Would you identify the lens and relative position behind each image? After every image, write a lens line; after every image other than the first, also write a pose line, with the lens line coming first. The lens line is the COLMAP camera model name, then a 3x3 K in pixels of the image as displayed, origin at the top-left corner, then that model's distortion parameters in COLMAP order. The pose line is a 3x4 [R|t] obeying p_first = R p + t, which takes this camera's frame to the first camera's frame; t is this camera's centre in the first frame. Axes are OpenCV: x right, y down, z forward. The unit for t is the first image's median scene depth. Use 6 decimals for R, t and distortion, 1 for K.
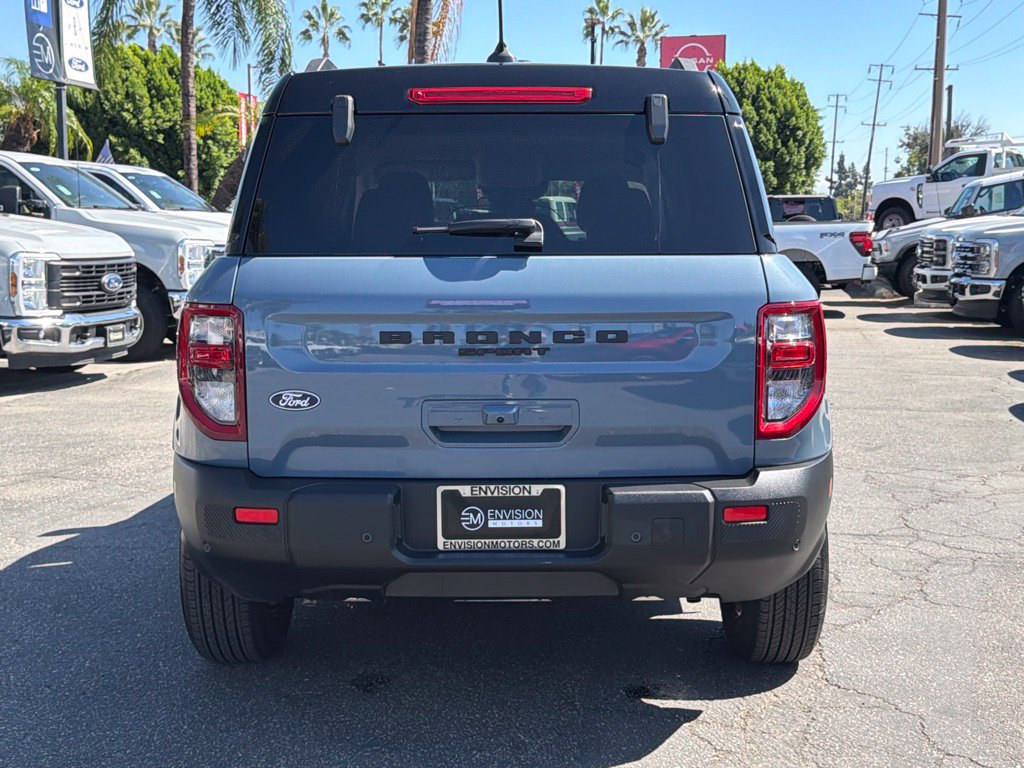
lens RADIAL K [[1306.6, 0, 512.0], [0, 1306.6, 384.0], [0, 0, 1]] dist [0.172839, -0.354665]
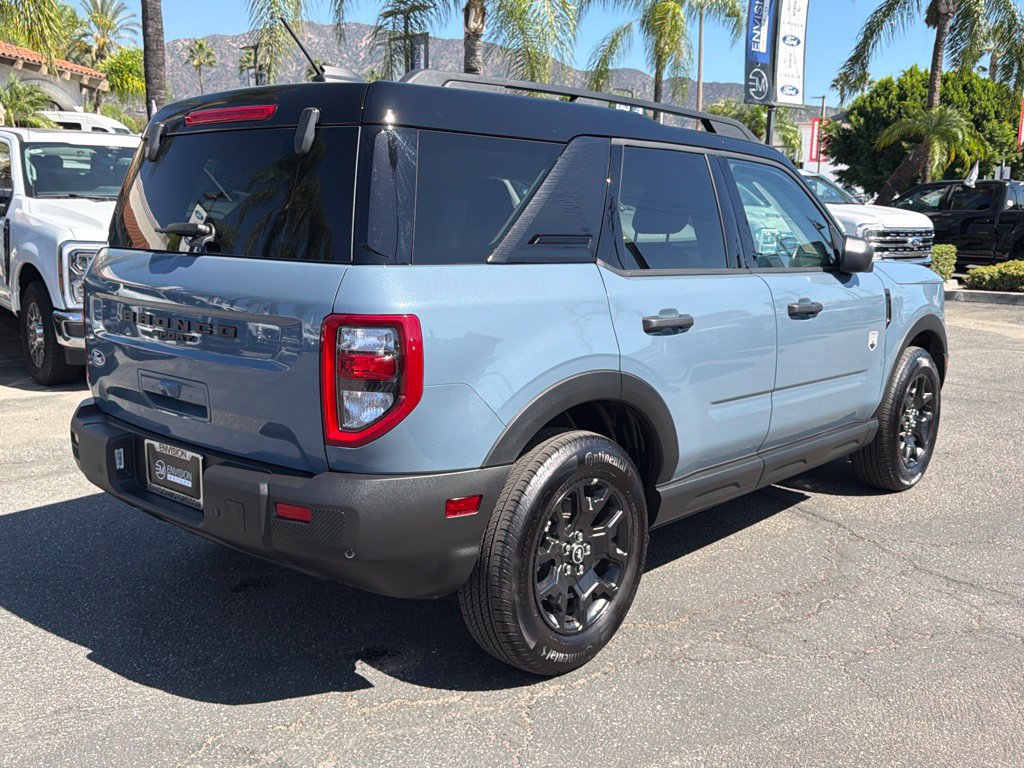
lens RADIAL K [[971.3, 0, 512.3], [0, 971.3, 379.6], [0, 0, 1]] dist [0.141559, -0.300350]
pose [[0.746132, 0.124542, -0.654046, 0.696845], [-0.091285, 0.992208, 0.084797, -0.076246], [0.659511, -0.003565, 0.751687, 0.459027]]
